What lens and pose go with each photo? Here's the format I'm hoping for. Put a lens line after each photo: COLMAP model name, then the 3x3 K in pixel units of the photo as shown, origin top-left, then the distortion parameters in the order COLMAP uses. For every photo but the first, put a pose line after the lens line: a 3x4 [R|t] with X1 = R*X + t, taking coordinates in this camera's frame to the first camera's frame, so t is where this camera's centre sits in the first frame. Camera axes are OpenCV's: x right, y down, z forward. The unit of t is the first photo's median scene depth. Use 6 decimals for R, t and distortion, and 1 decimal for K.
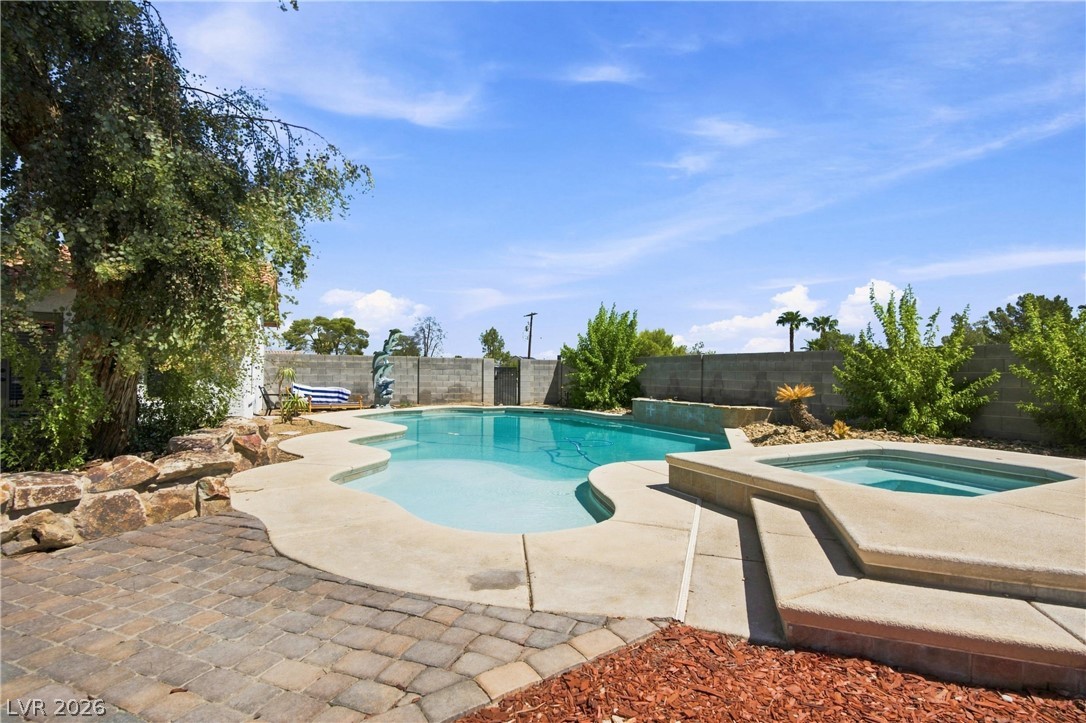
lens RADIAL K [[486.5, 0, 543.0], [0, 486.5, 361.5], [0, 0, 1]] dist [0.001060, 0.000391]
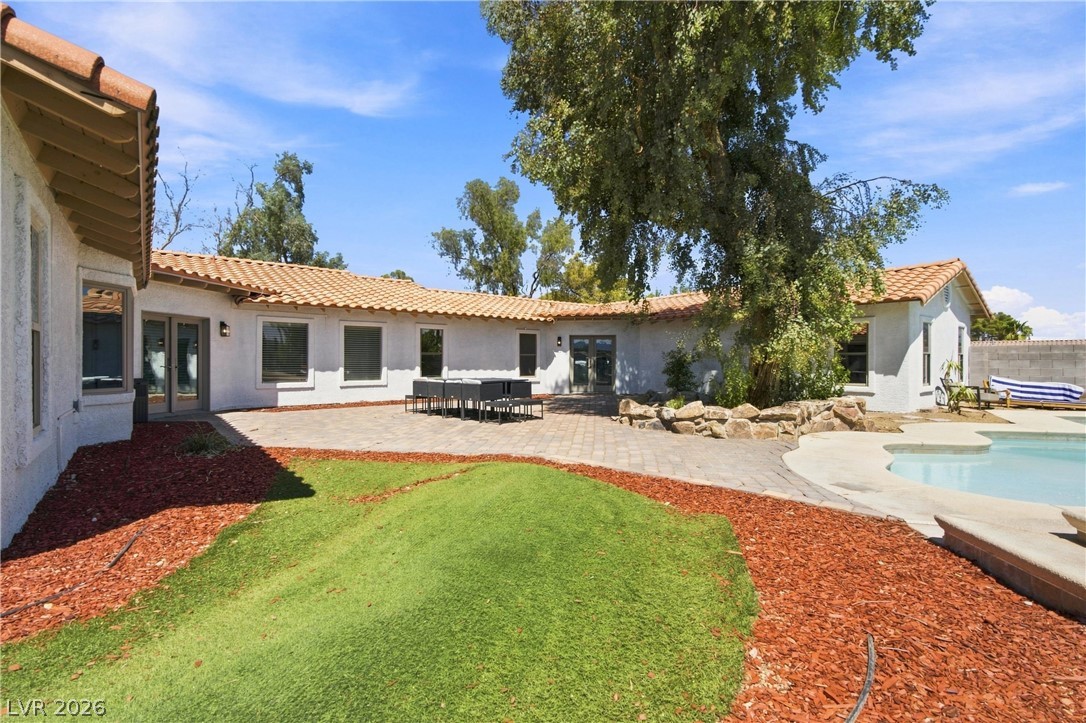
lens RADIAL K [[486.5, 0, 543.0], [0, 486.5, 361.5], [0, 0, 1]] dist [0.001060, 0.000391]
pose [[0.210193, -0.008097, -0.977626, 0.929800], [0.019564, 0.999800, -0.004075, 0.005747], [0.977464, -0.018270, 0.210310, -0.263195]]
